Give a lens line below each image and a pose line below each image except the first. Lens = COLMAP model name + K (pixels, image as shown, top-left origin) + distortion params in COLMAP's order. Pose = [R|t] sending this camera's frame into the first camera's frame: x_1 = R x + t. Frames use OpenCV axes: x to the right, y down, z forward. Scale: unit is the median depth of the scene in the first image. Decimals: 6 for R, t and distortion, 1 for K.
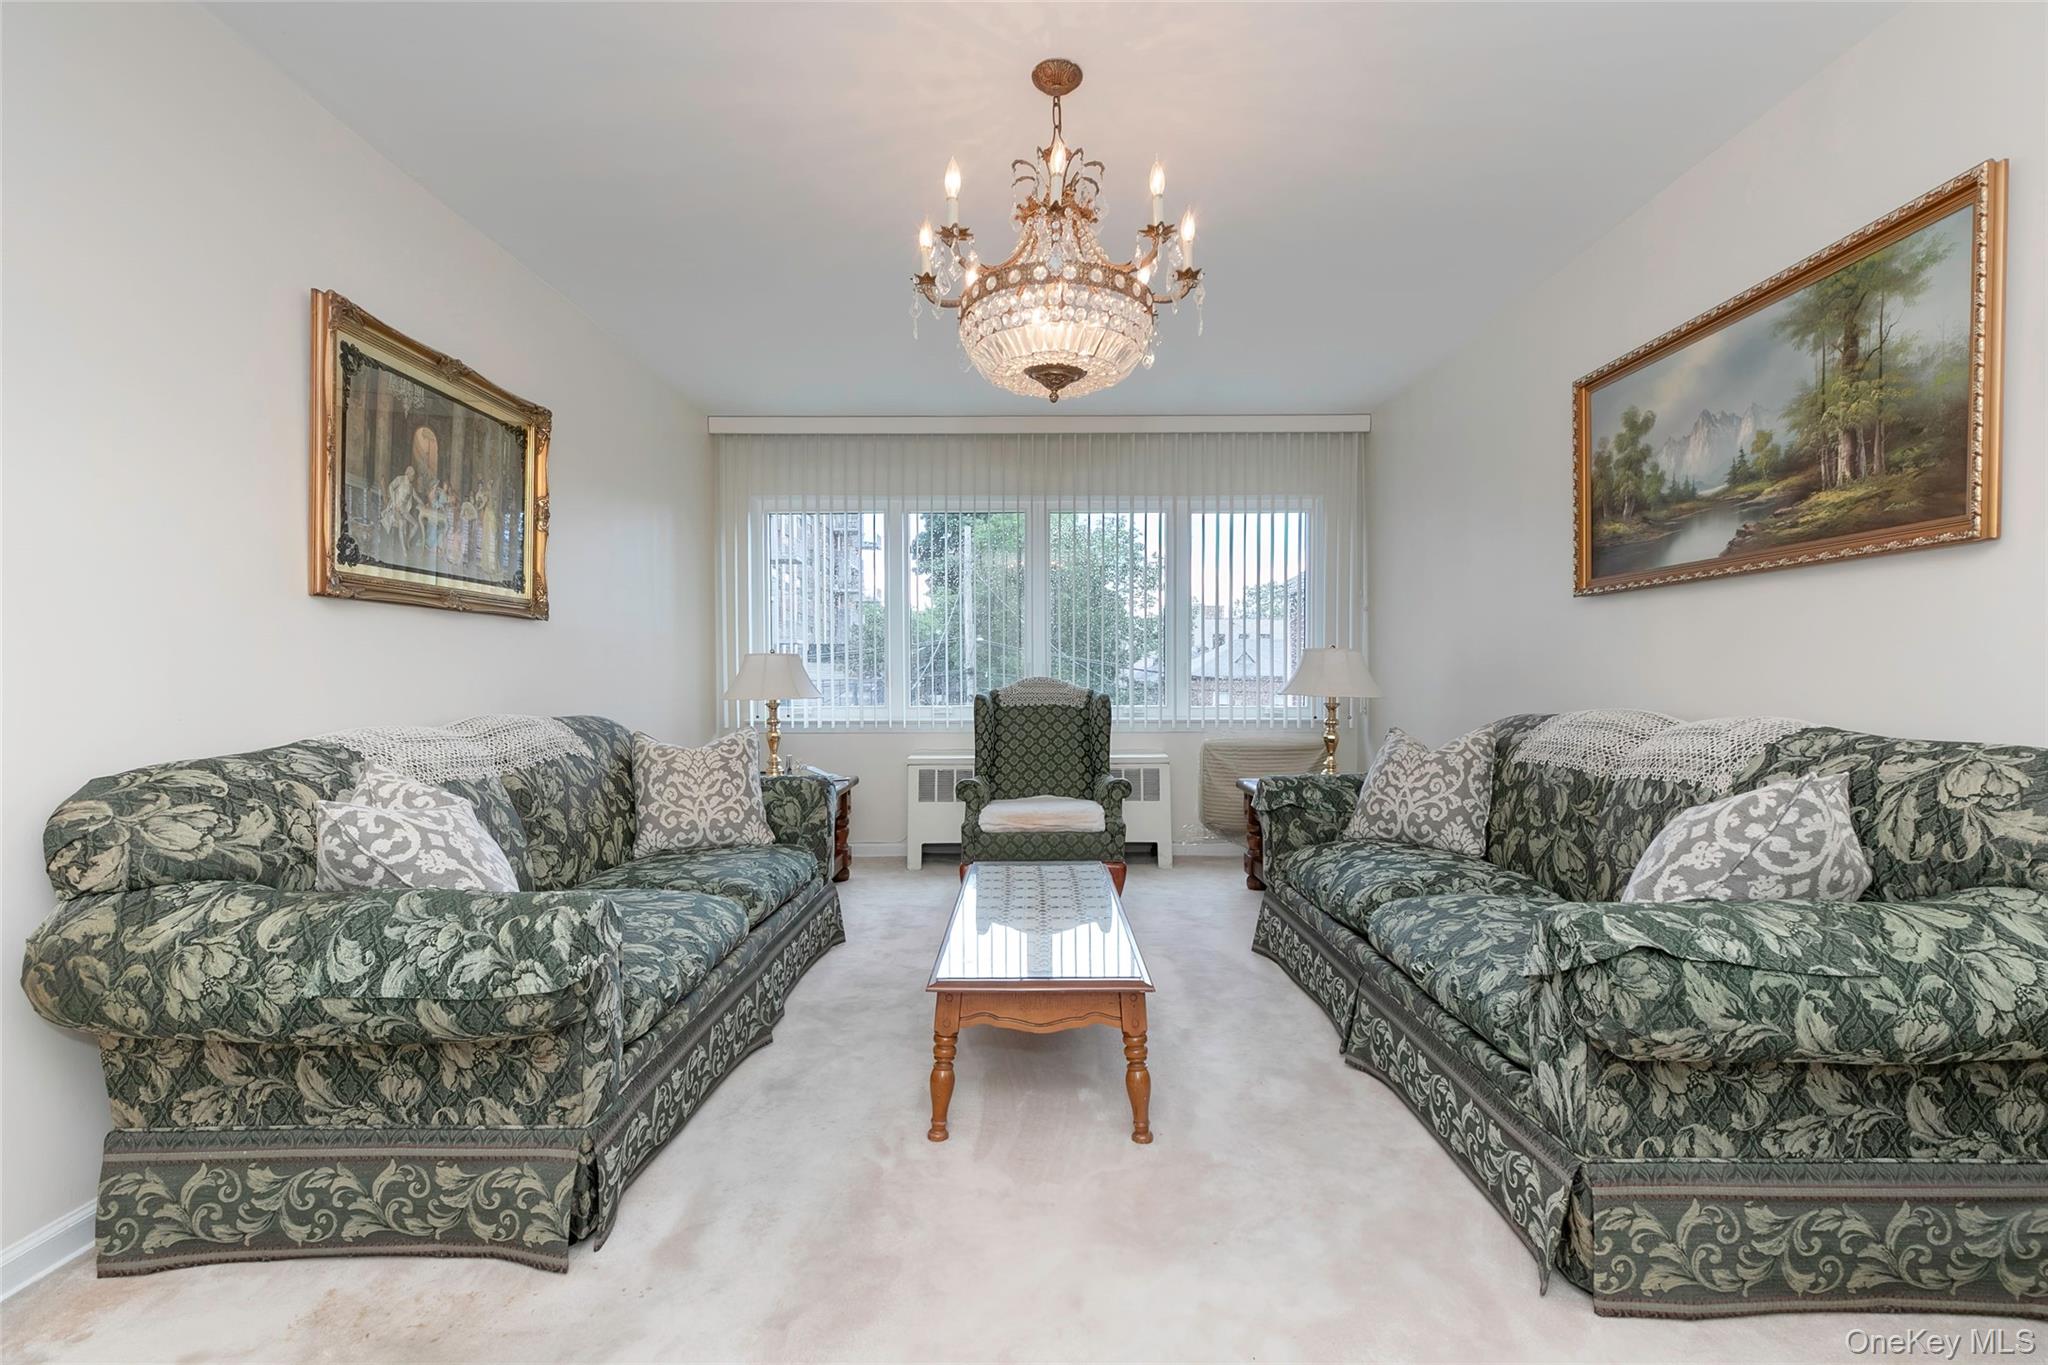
lens RADIAL K [[932.7, 0, 1027.3], [0, 932.7, 709.6], [0, 0, 1]] dist [0.006987, 0.000455]
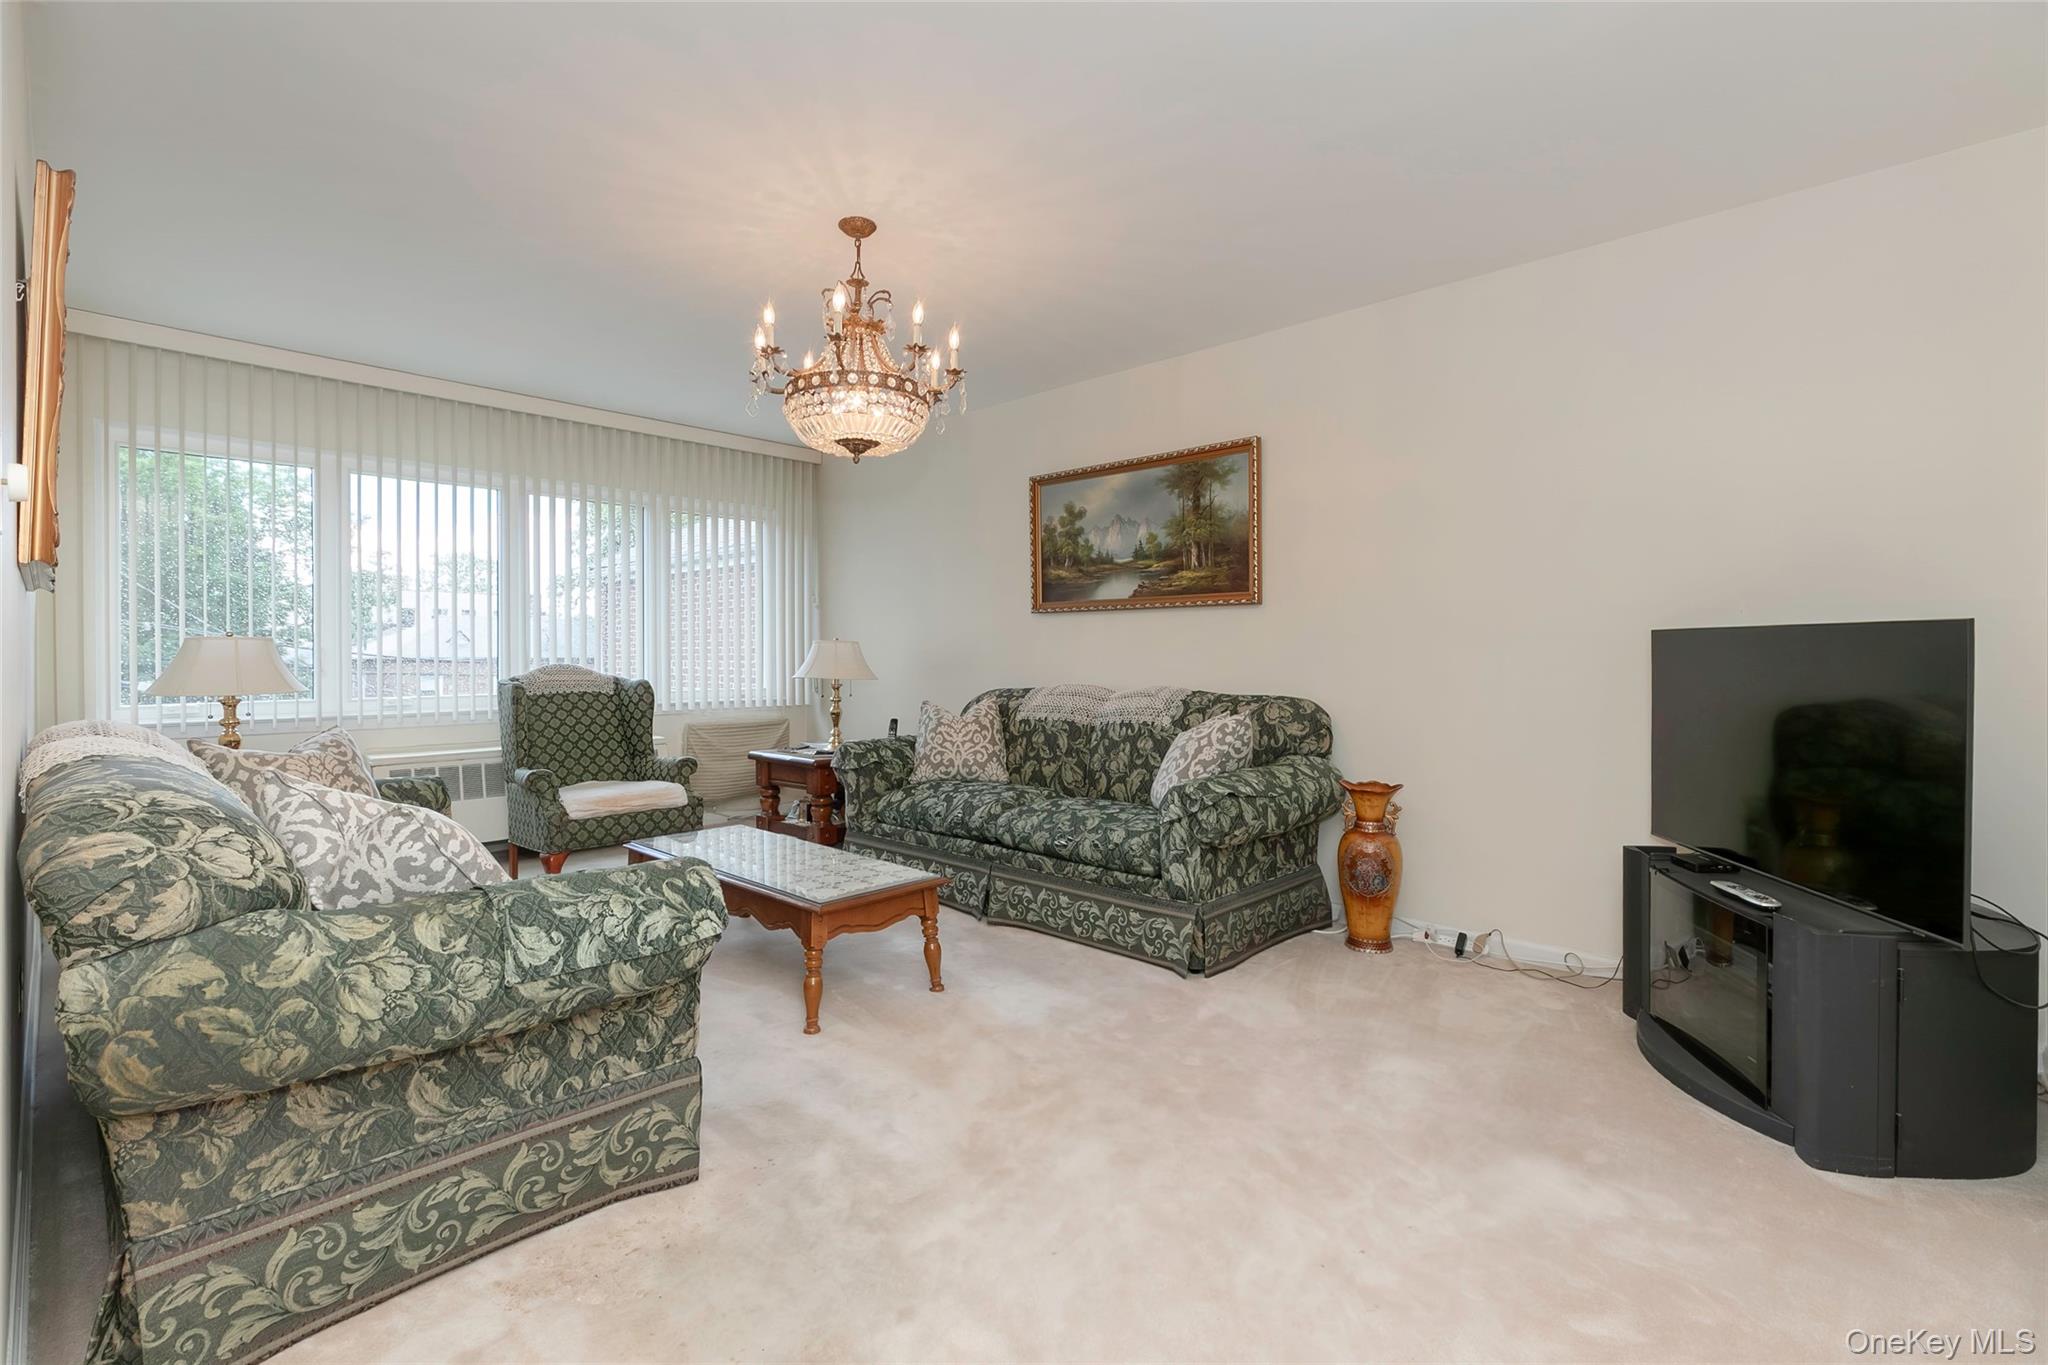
lens RADIAL K [[932.7, 0, 1028.7], [0, 932.7, 667.5], [0, 0, 1]] dist [0.006987, 0.000455]
pose [[0.684625, -0.006313, 0.728868, -1.022225], [0.024758, 0.999587, -0.014597, -0.012568], [-0.728475, 0.028039, 0.684498, -0.118831]]
